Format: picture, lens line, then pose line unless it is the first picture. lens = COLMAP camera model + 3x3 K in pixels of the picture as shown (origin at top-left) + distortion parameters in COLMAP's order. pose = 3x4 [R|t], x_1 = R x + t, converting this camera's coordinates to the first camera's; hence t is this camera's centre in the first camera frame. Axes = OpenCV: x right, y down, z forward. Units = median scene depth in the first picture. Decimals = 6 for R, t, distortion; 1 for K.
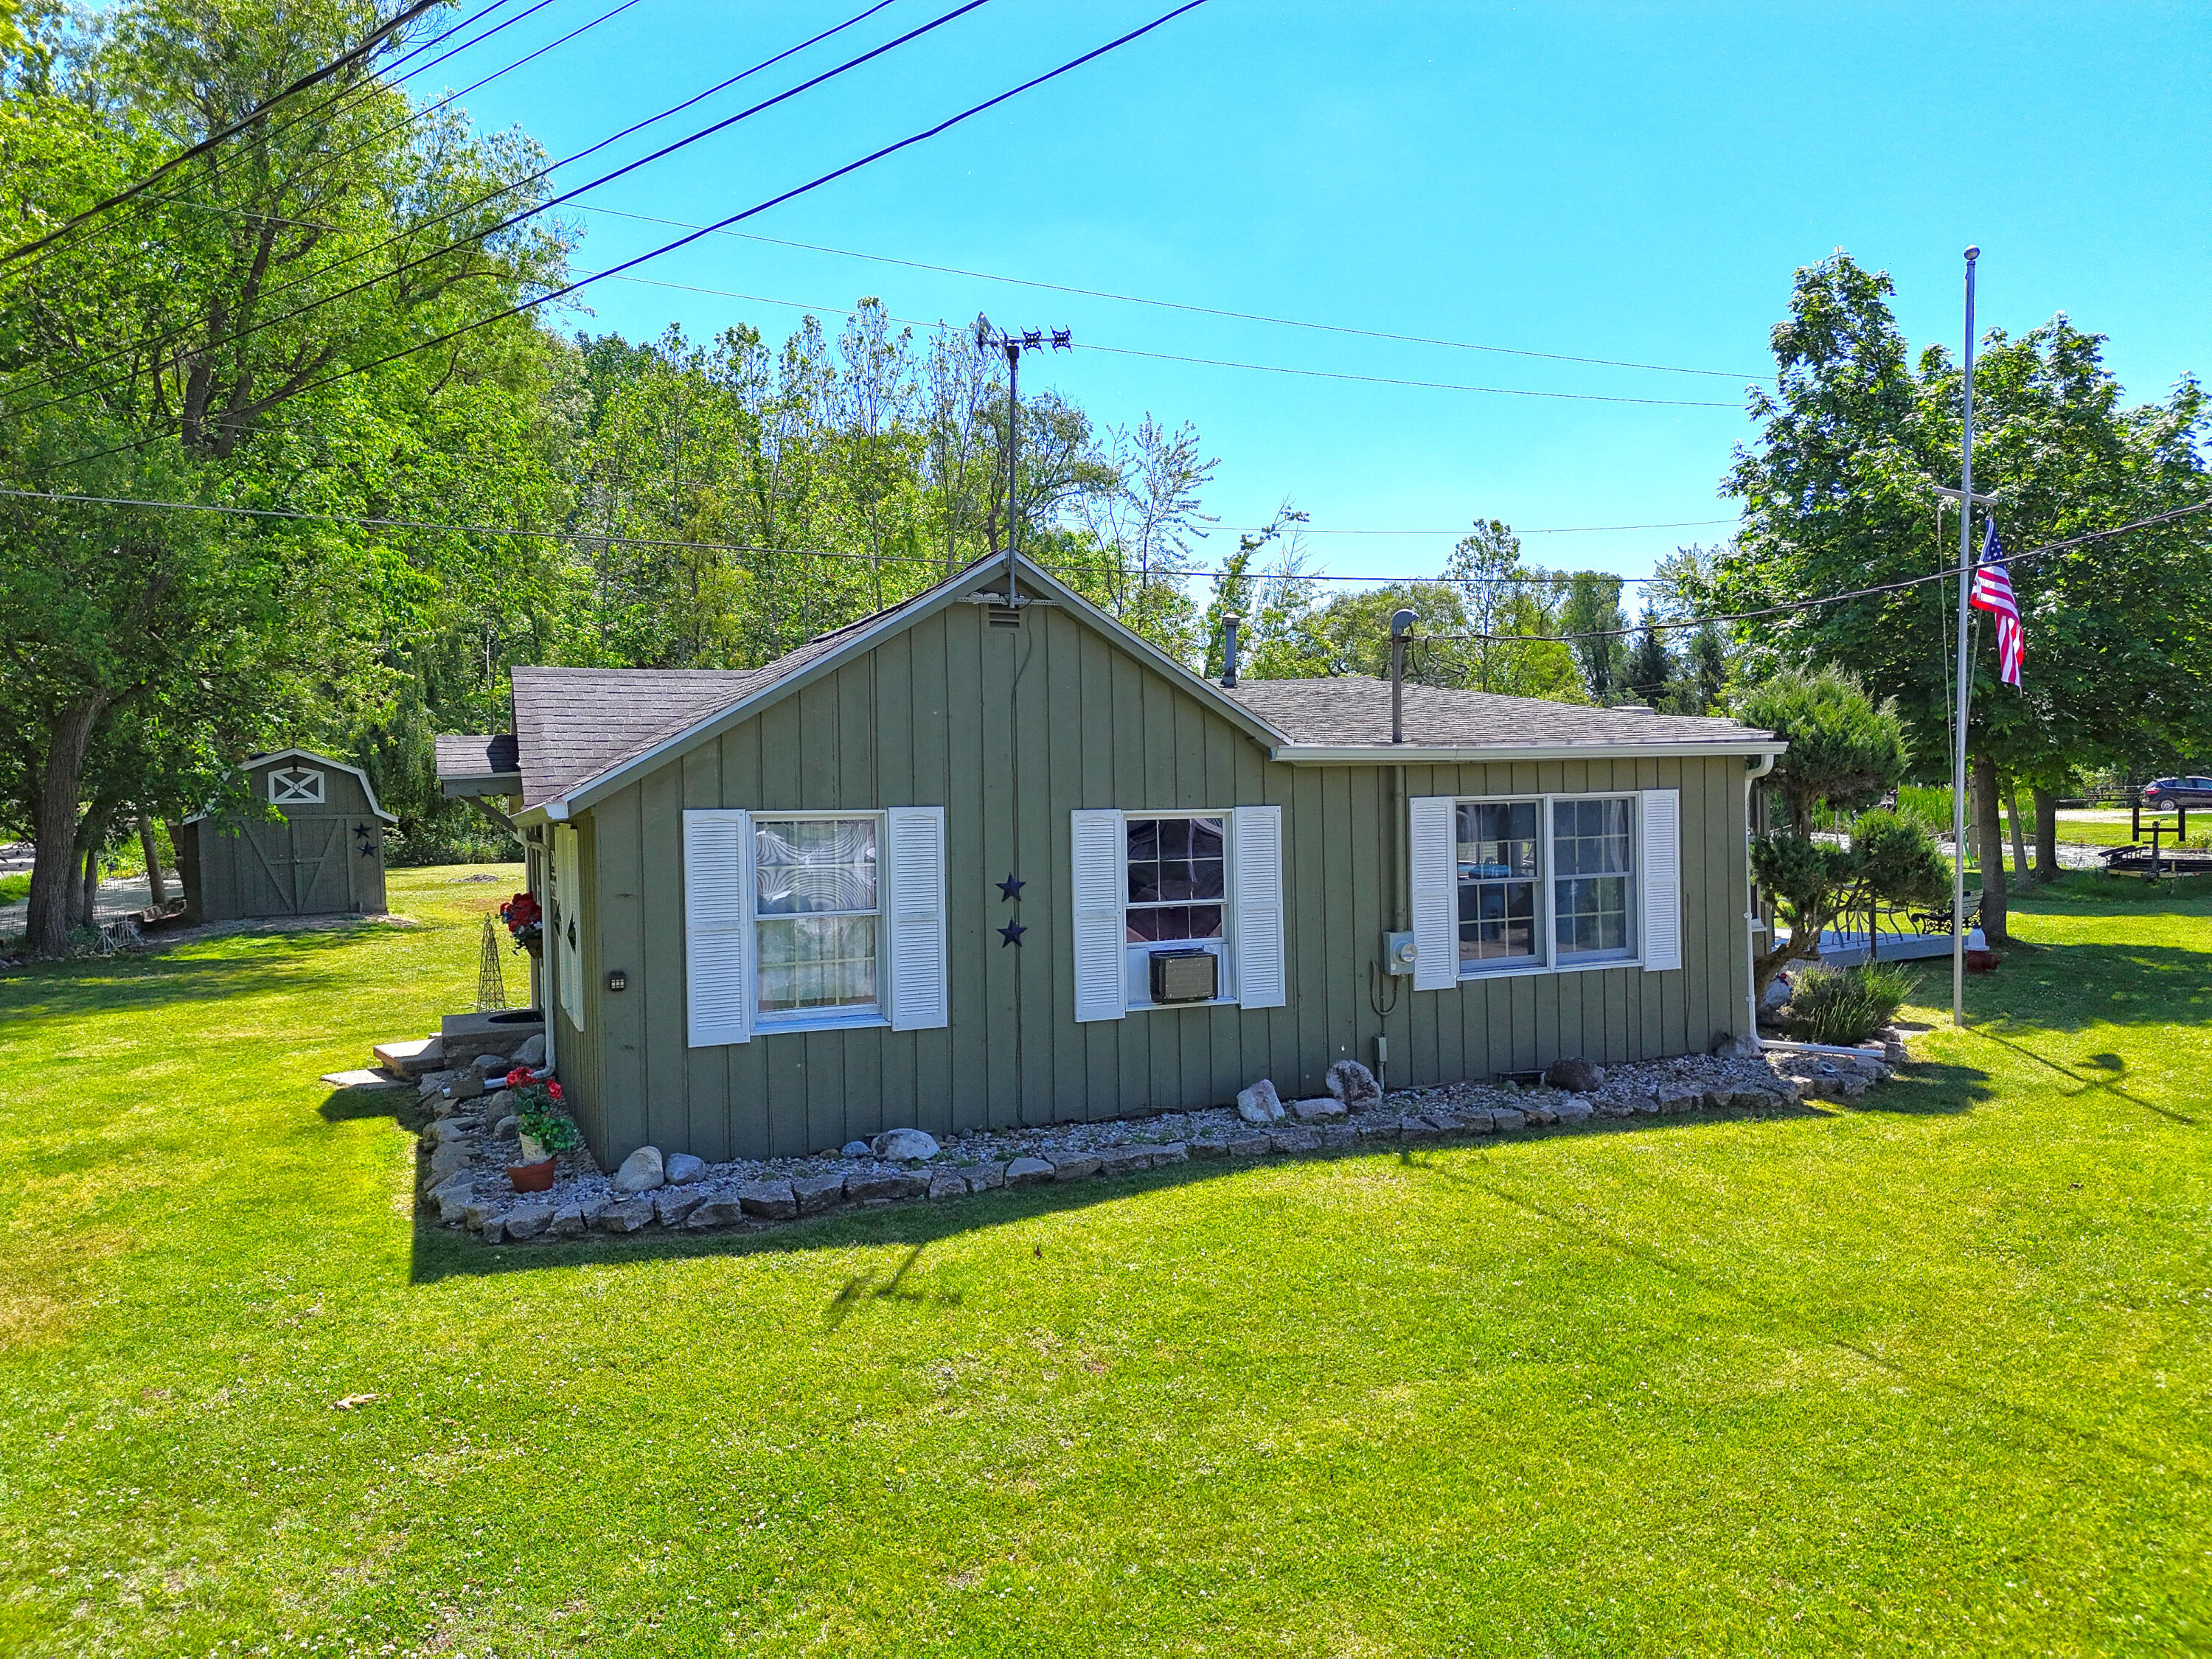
lens RADIAL K [[1547.9, 0, 1104.6], [0, 1547.9, 845.4], [0, 0, 1]] dist [0.061037, -0.053301]
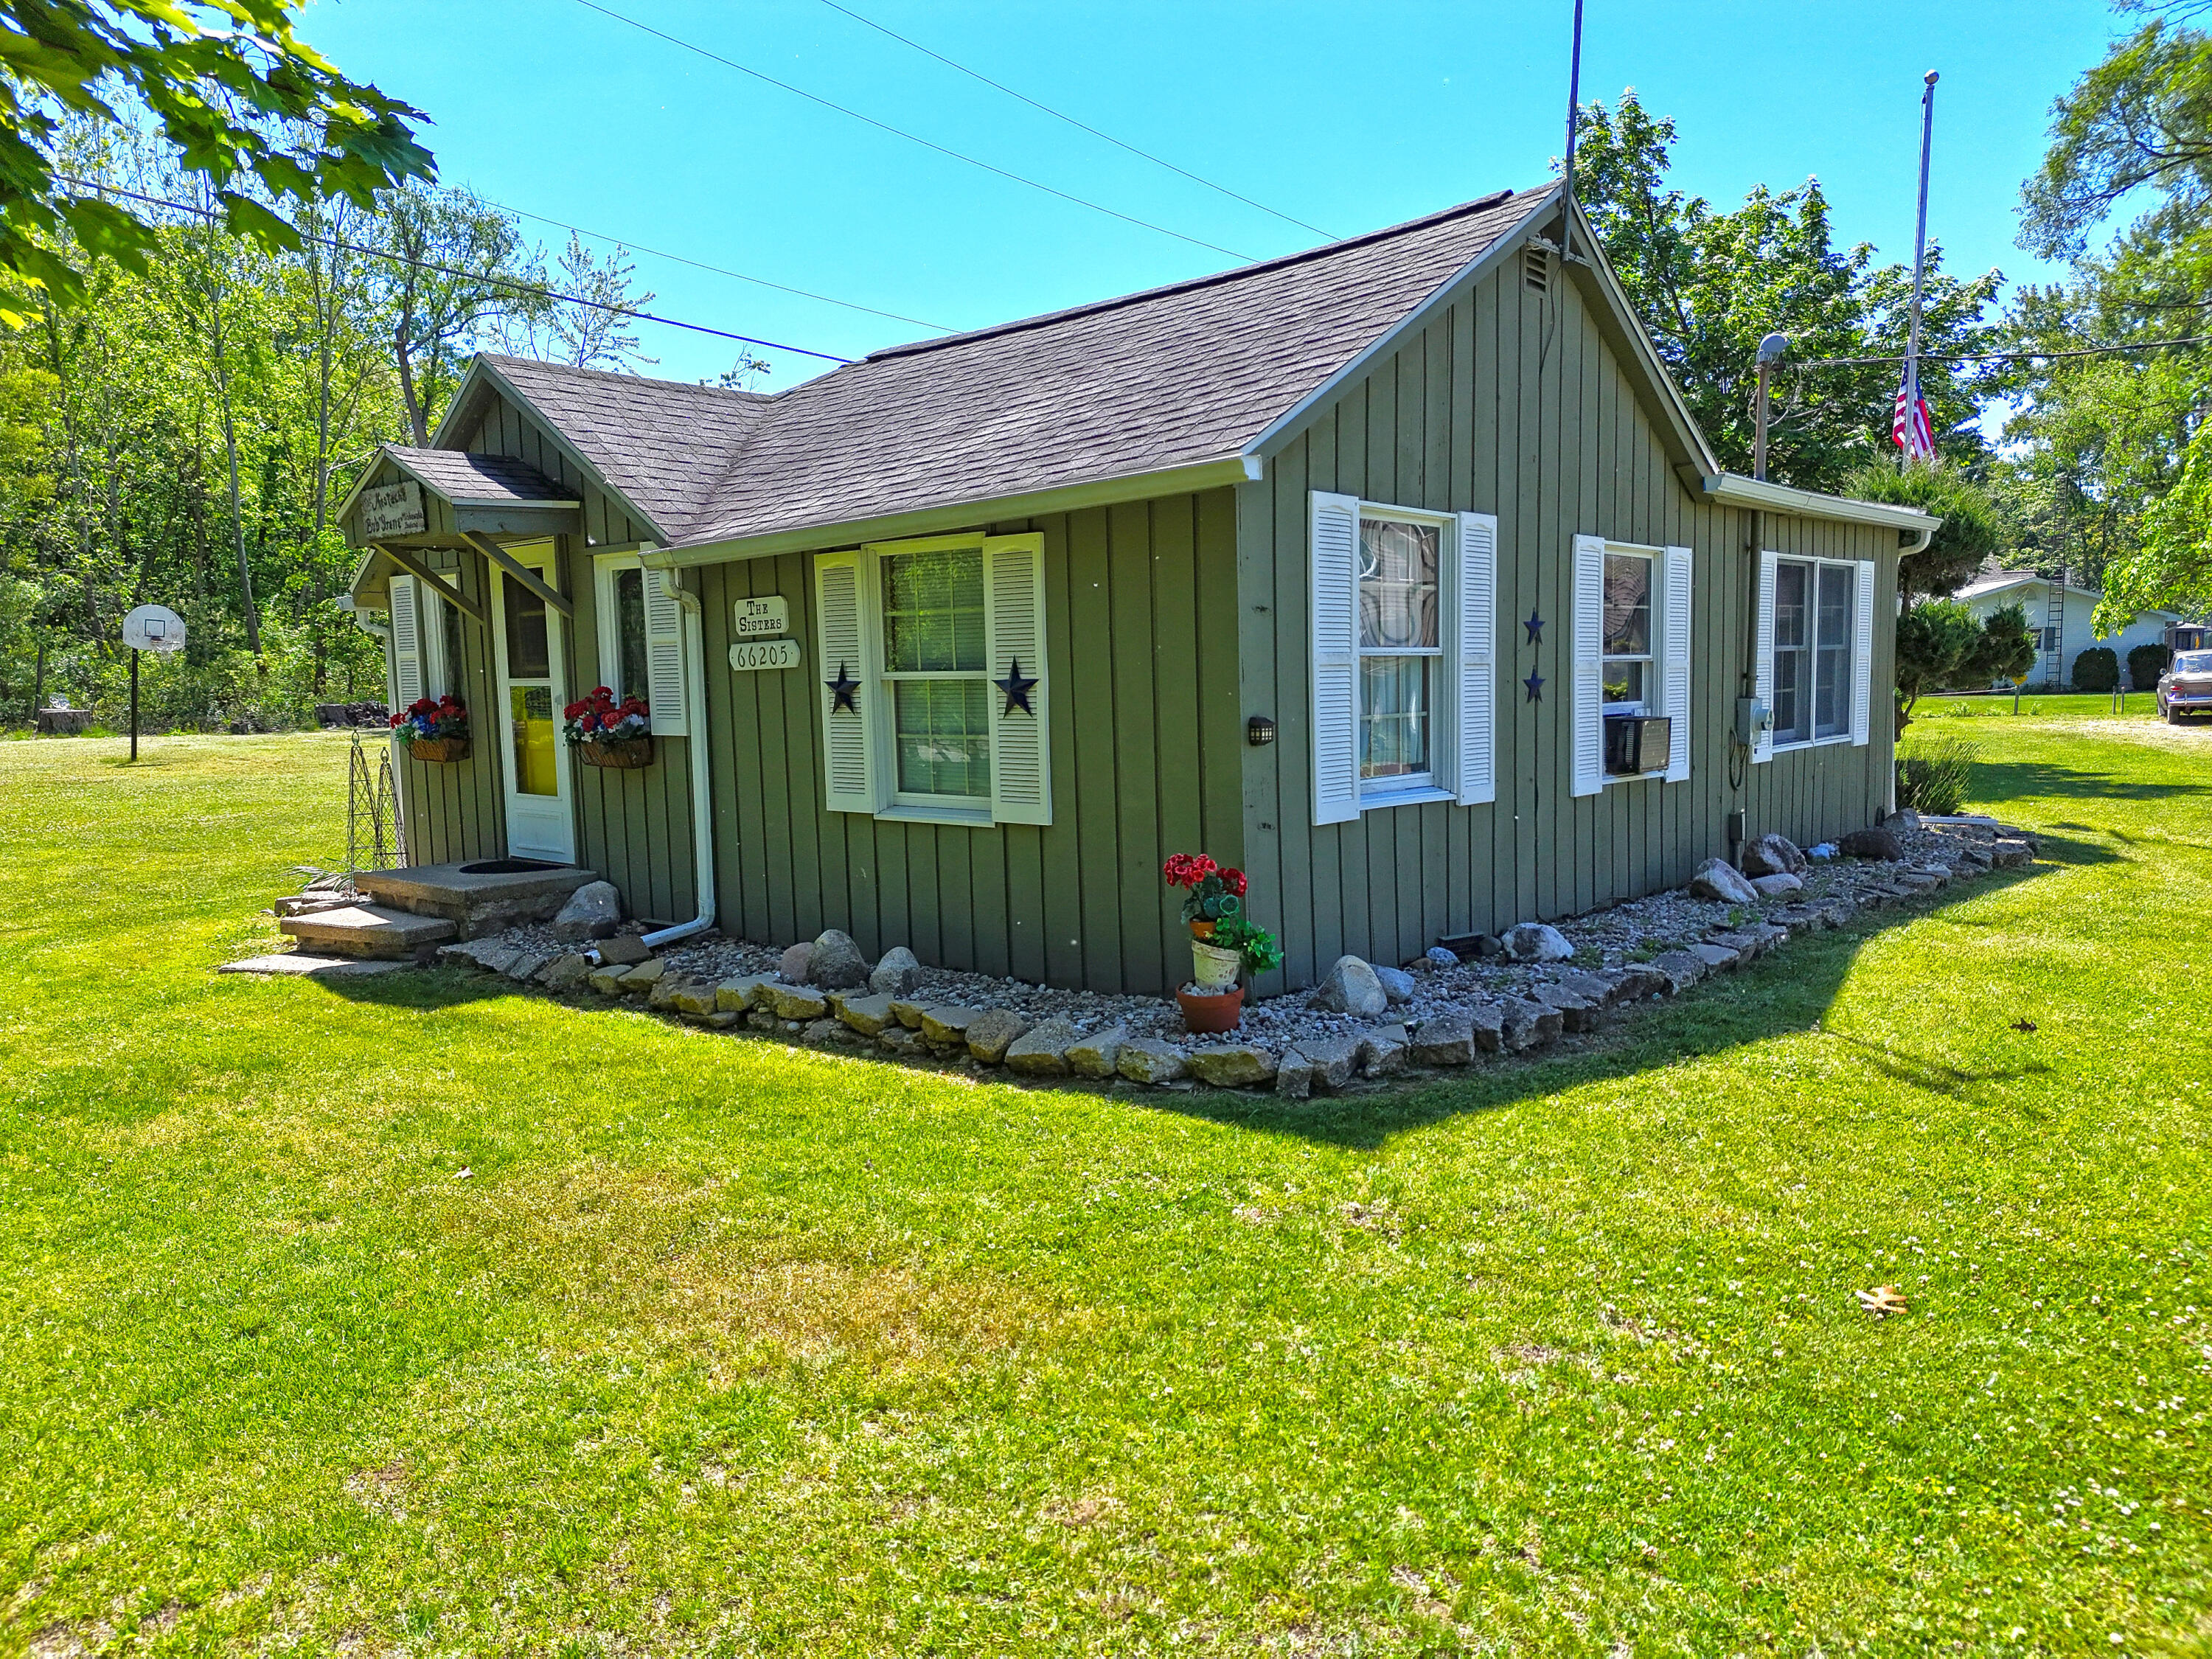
lens RADIAL K [[1547.9, 0, 1104.6], [0, 1547.9, 845.4], [0, 0, 1]] dist [0.061037, -0.053301]
pose [[0.900054, -0.046187, 0.433324, -0.571614], [0.018827, 0.997560, 0.067223, 0.075785], [-0.435371, -0.052346, 0.898728, 0.346872]]
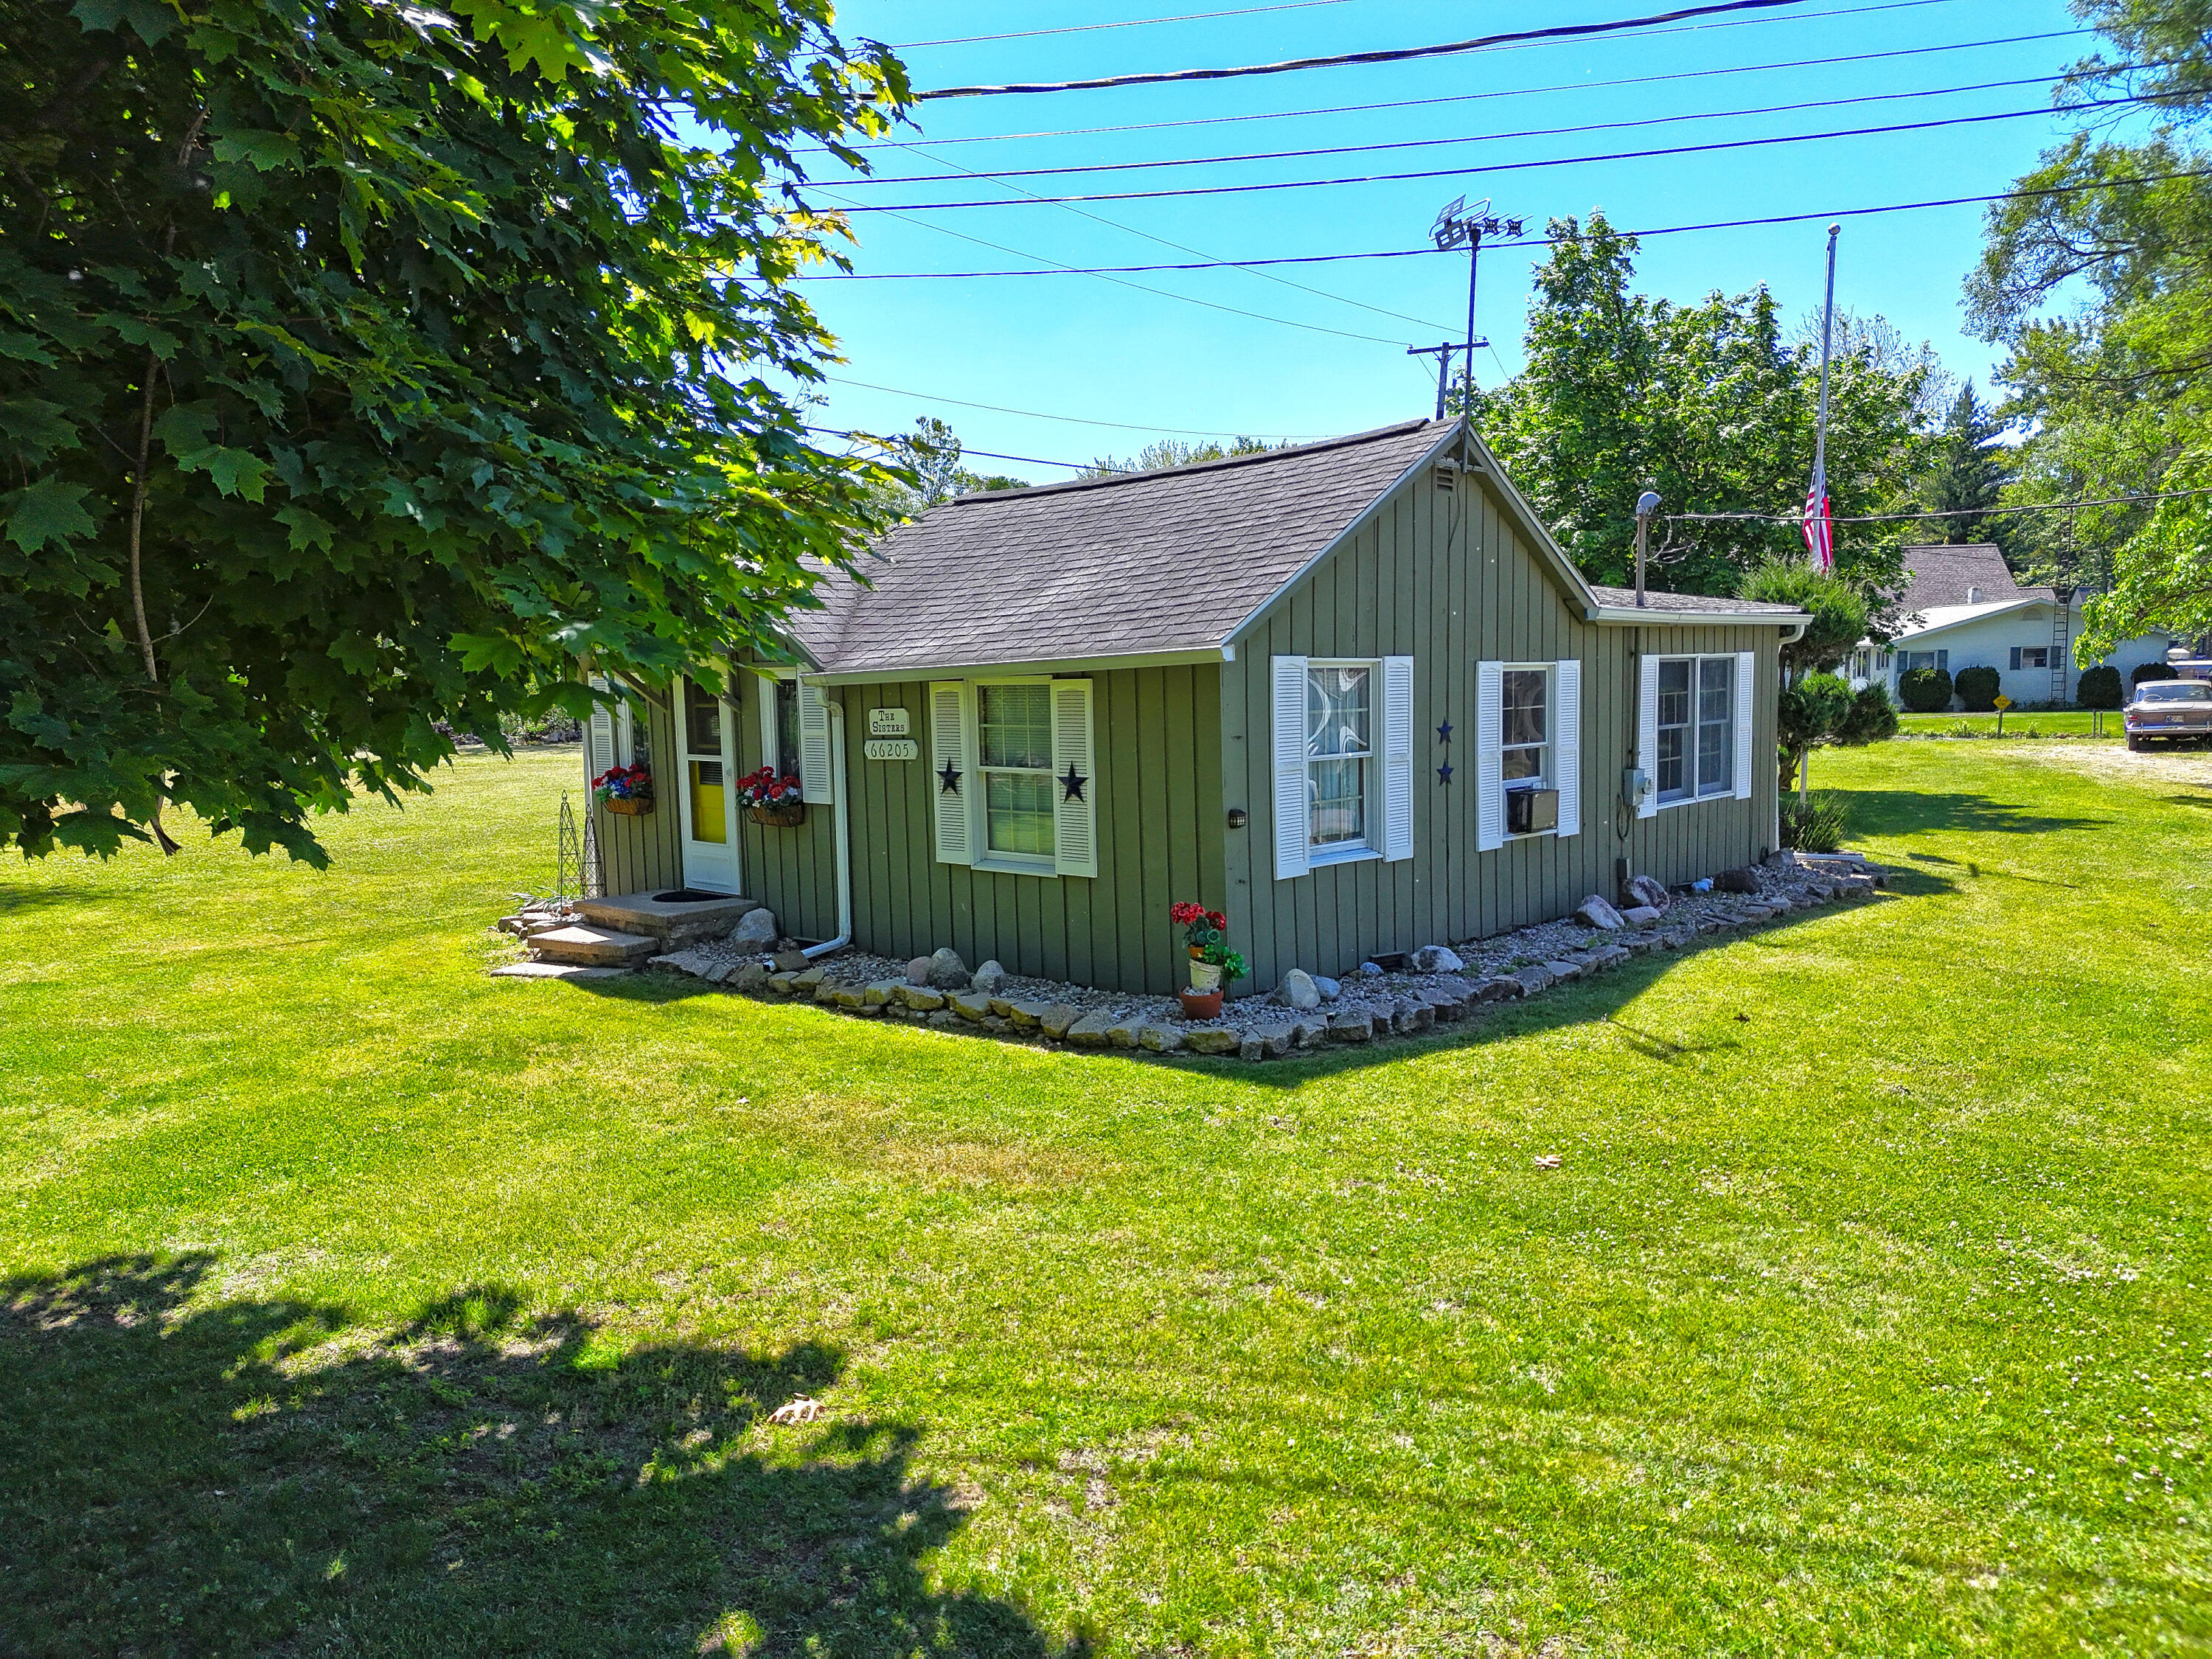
lens RADIAL K [[1555.2, 0, 1106.0], [0, 1555.2, 829.5], [0, 0, 1]] dist [0.063558, -0.000527]
pose [[0.910466, -0.039526, 0.411692, -0.693059], [0.017901, 0.998256, 0.056254, 0.028501], [-0.413197, -0.043848, 0.909585, 0.079560]]
